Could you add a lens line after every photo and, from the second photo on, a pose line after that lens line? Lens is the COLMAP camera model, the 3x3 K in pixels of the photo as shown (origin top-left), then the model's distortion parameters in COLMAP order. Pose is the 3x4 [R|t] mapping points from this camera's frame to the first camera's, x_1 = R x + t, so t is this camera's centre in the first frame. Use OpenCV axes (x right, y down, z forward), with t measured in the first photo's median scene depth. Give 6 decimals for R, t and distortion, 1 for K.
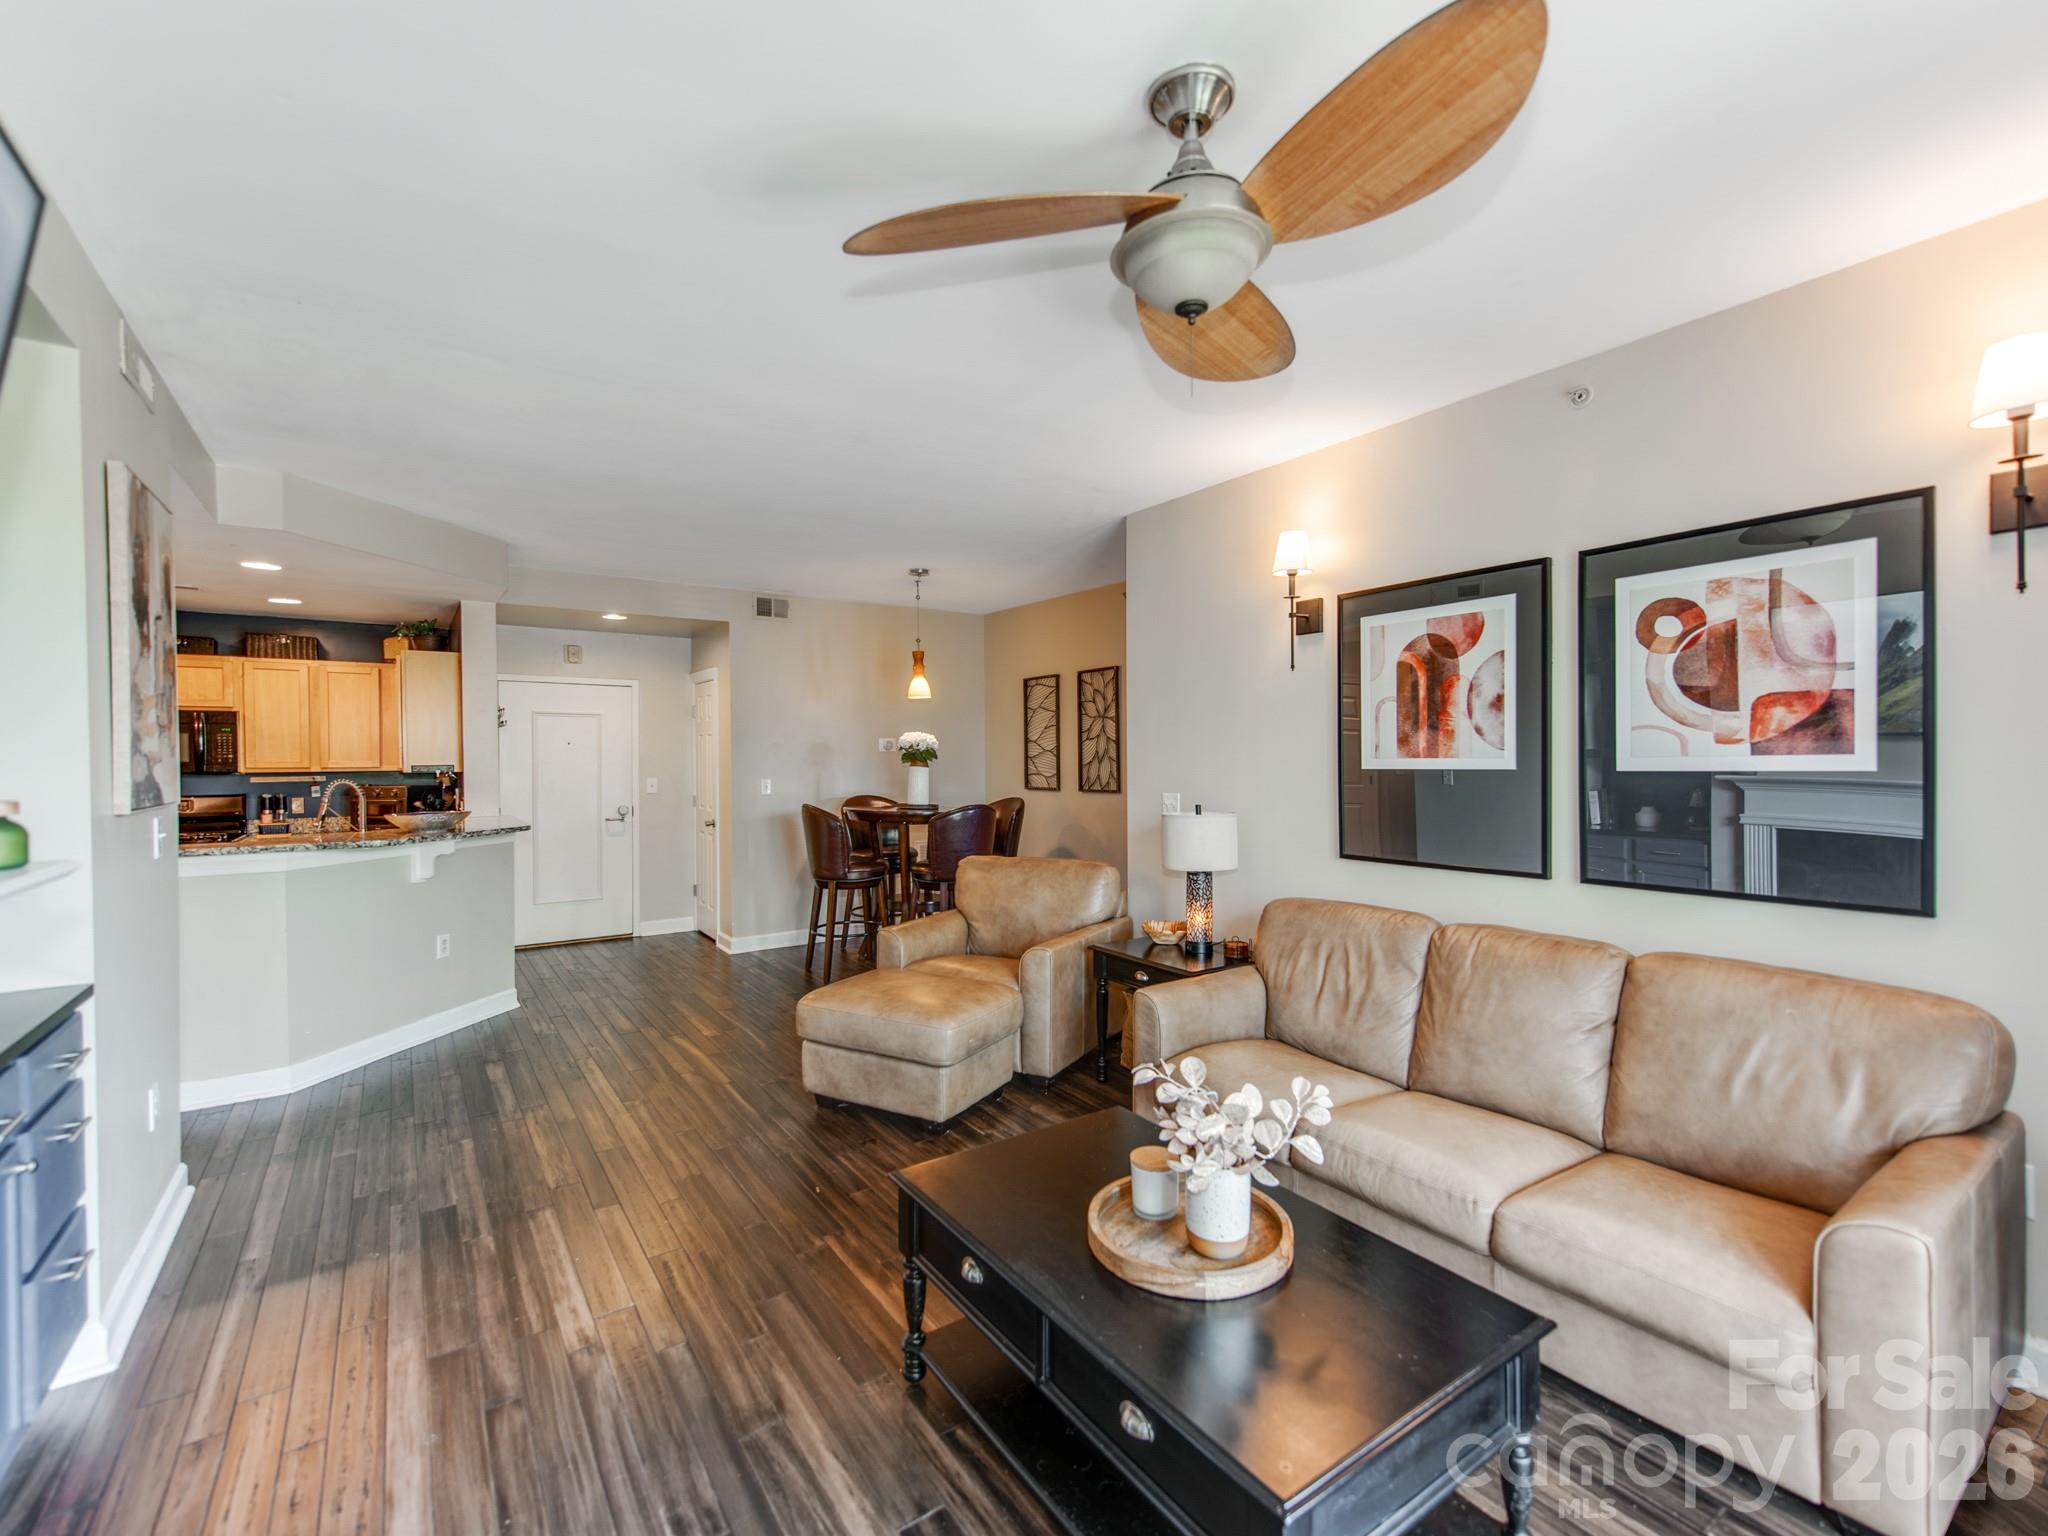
lens RADIAL K [[804.7, 0, 1063.4], [0, 804.7, 756.3], [0, 0, 1]] dist [0.001286, 0.000150]
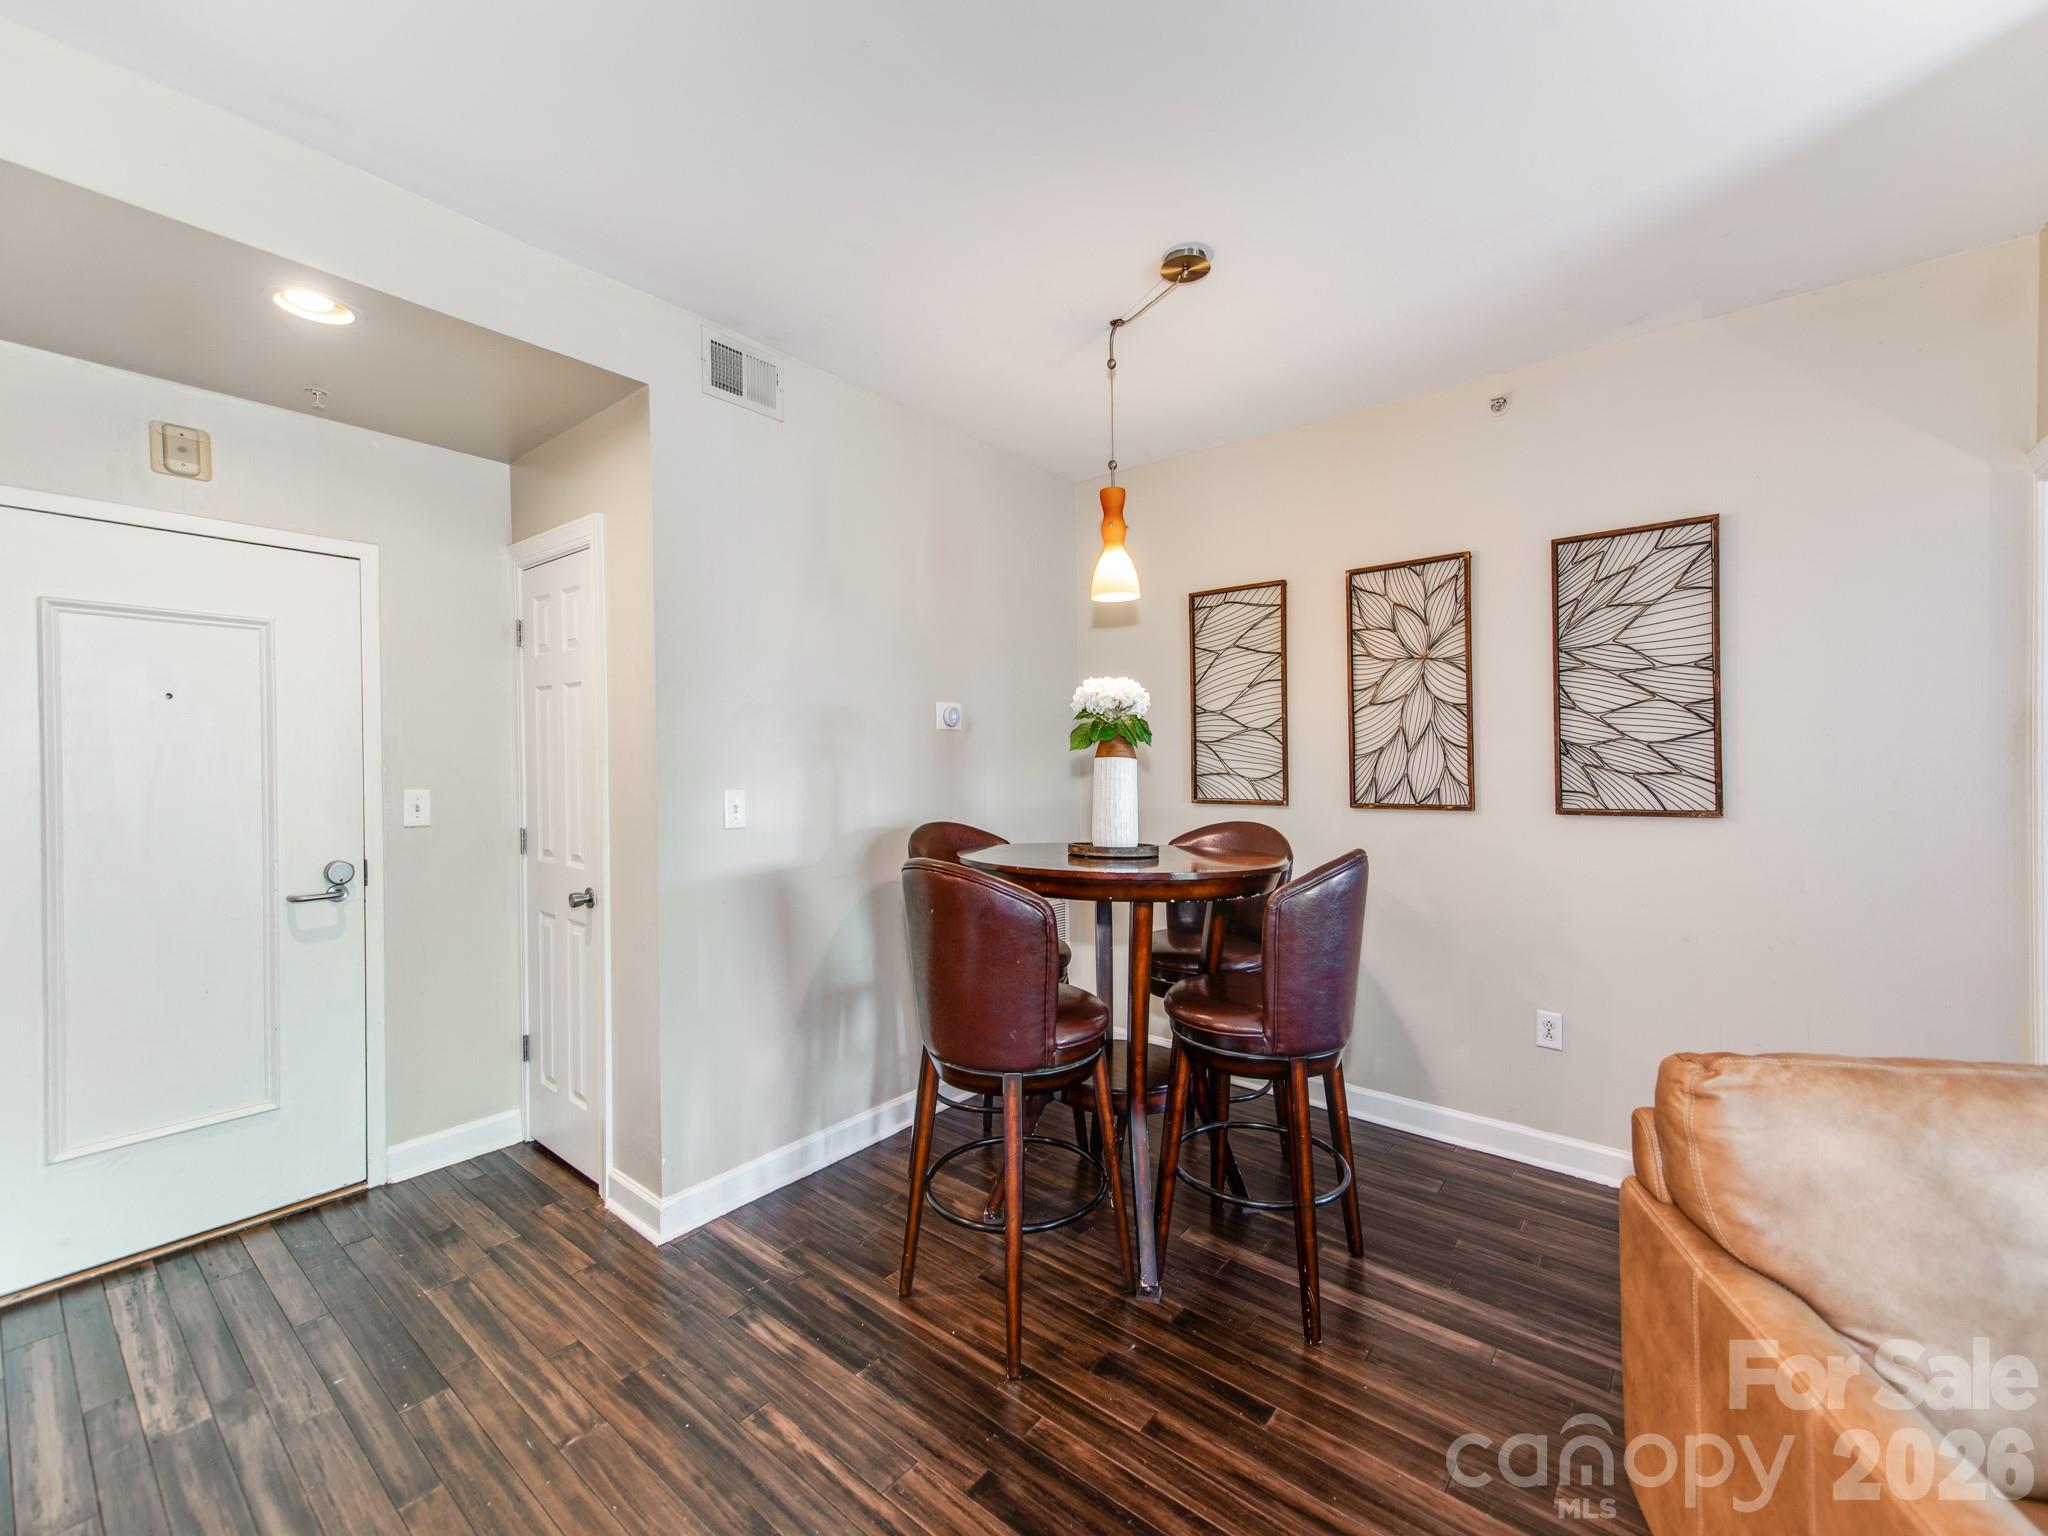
lens RADIAL K [[892.9, 0, 1030.0], [0, 892.9, 762.1], [0, 0, 1]] dist [0.029083, 0.000401]
pose [[0.984983, -0.004016, 0.172602, -0.285317], [0.002754, 0.999968, 0.007550, 0.010552], [-0.172627, -0.006961, 0.984963, 0.495884]]
